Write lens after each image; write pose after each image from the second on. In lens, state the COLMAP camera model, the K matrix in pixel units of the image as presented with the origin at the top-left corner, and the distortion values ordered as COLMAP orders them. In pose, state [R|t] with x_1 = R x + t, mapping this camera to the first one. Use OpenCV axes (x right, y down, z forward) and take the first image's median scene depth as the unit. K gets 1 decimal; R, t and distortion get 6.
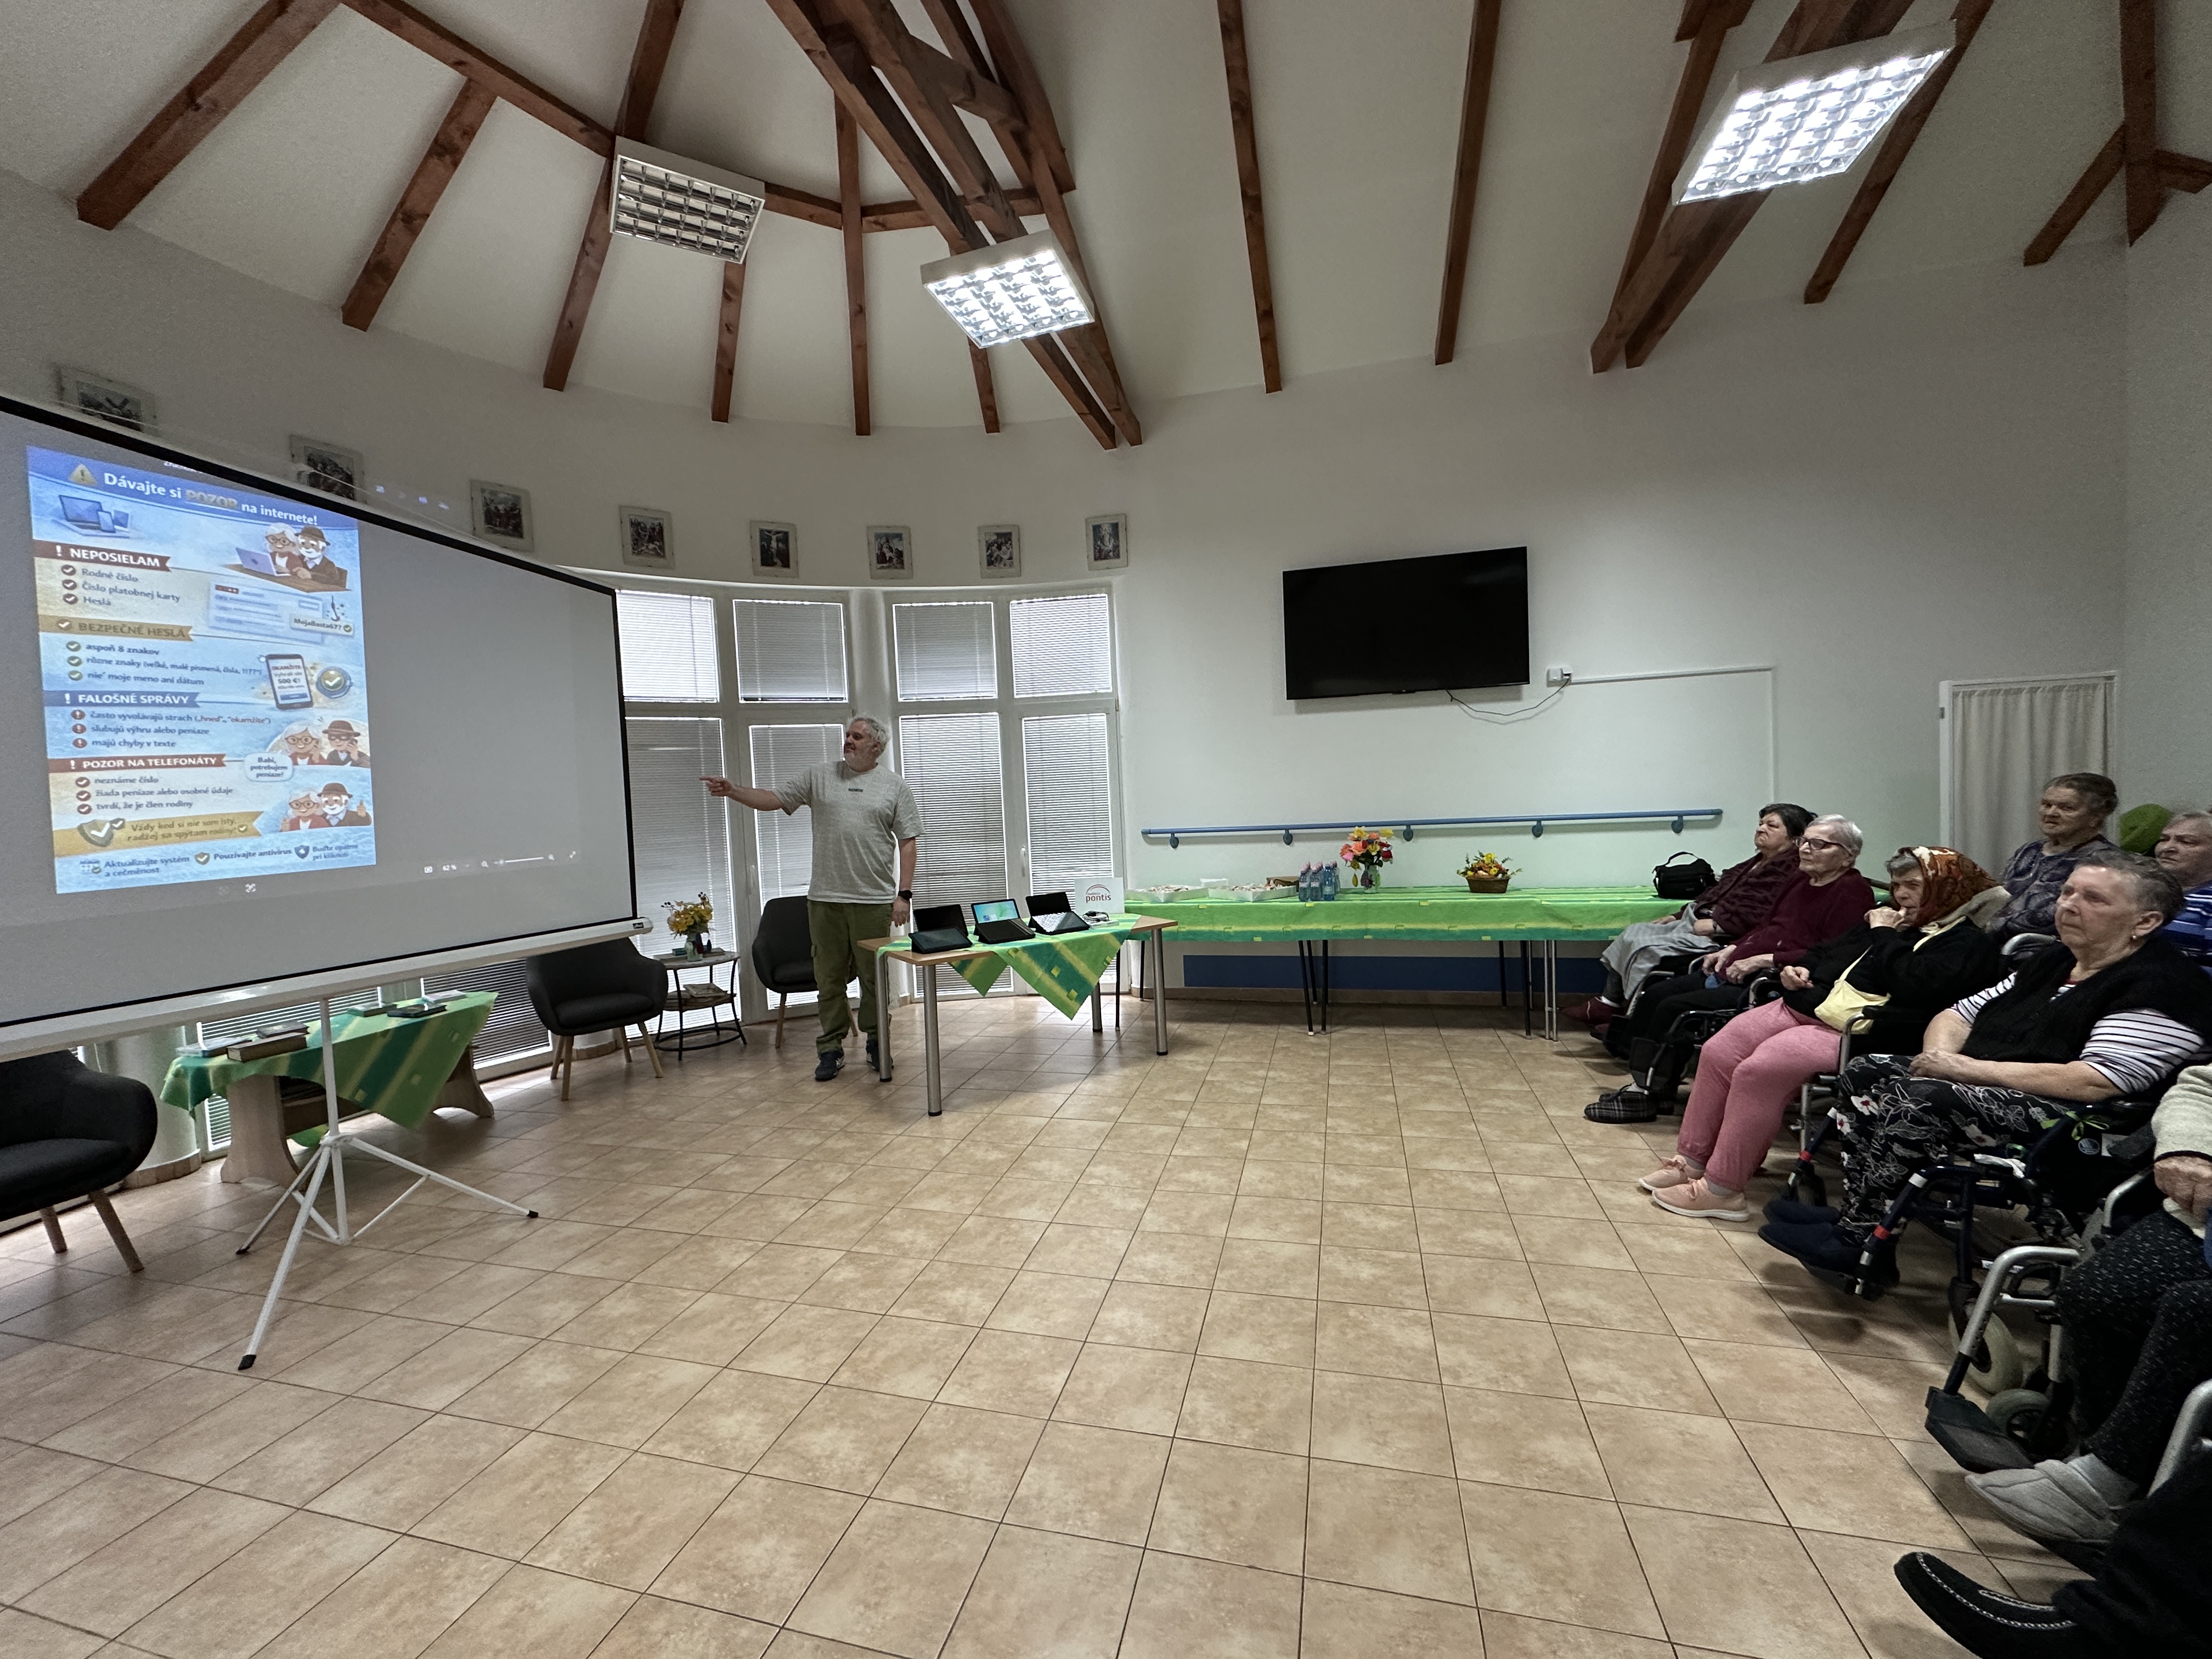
lens RADIAL K [[883.0, 0, 1106.0], [0, 883.0, 829.5], [0, 0, 1]] dist [-0.002125, 0.000317]
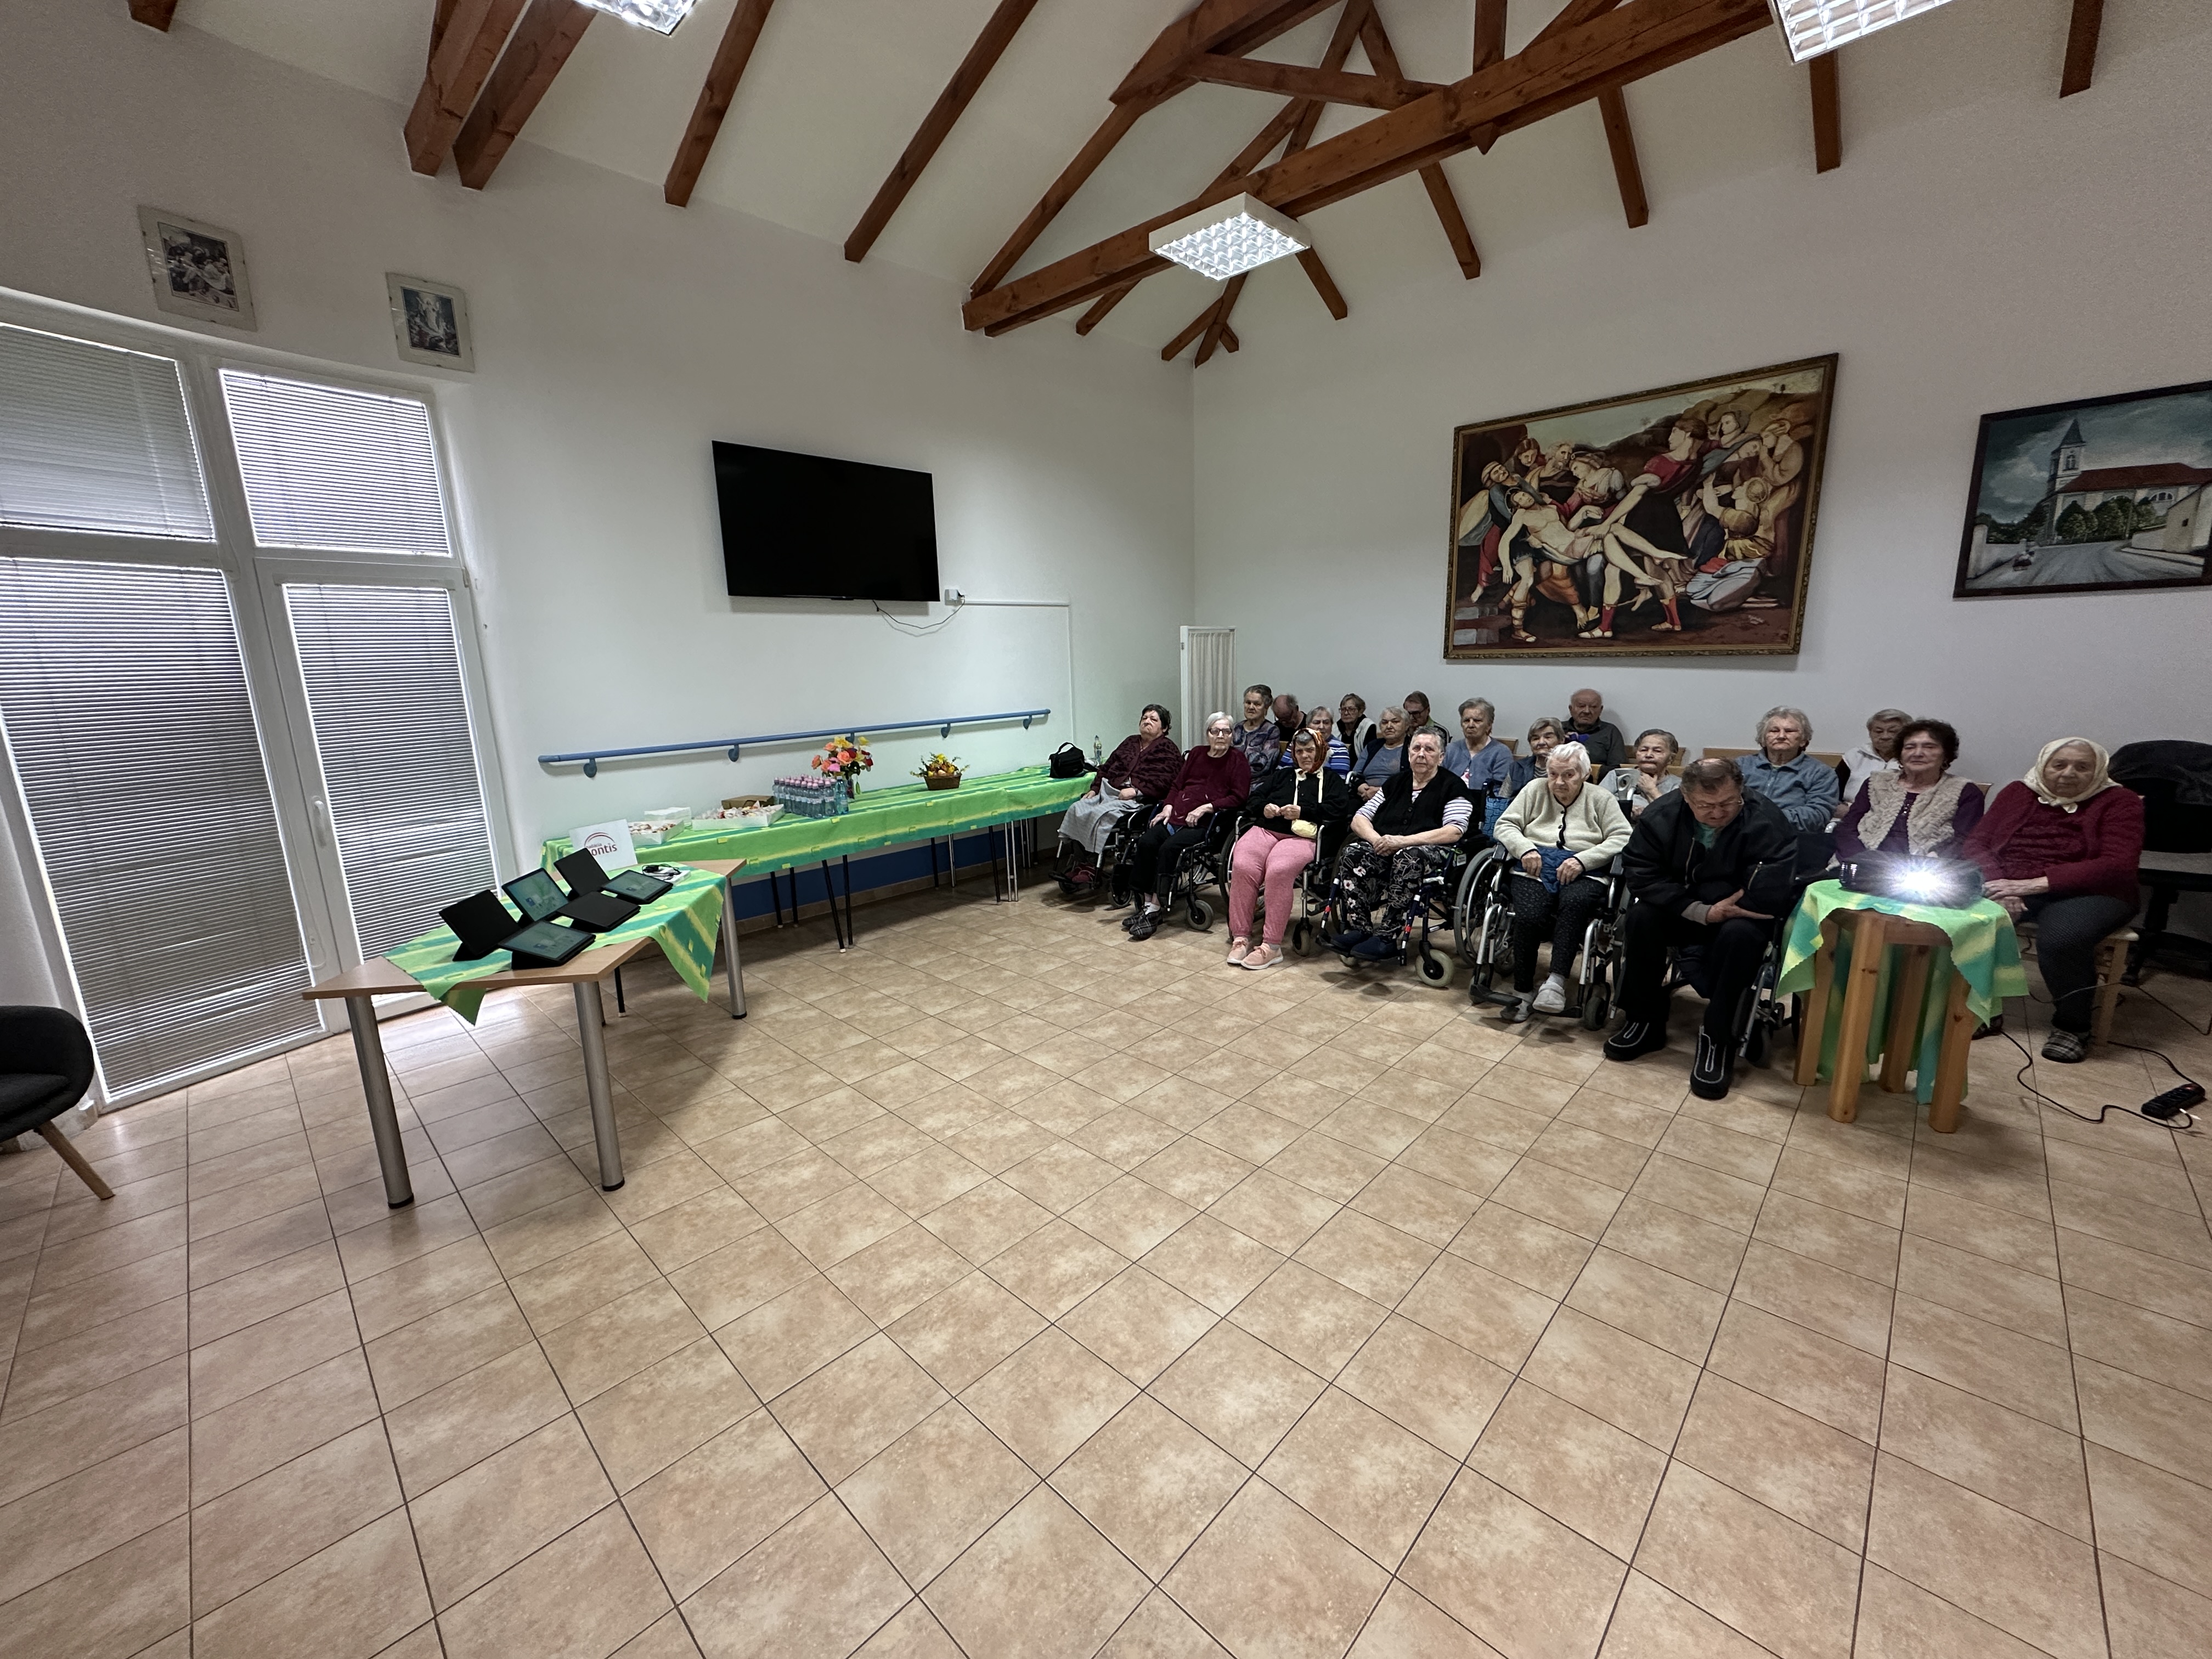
lens RADIAL K [[883.0, 0, 1106.0], [0, 883.0, 829.5], [0, 0, 1]] dist [-0.002125, 0.000317]
pose [[0.477988, -0.142542, 0.866723, -0.571596], [0.045013, 0.989423, 0.137898, -0.029502], [-0.877212, -0.026900, 0.479349, 0.347699]]
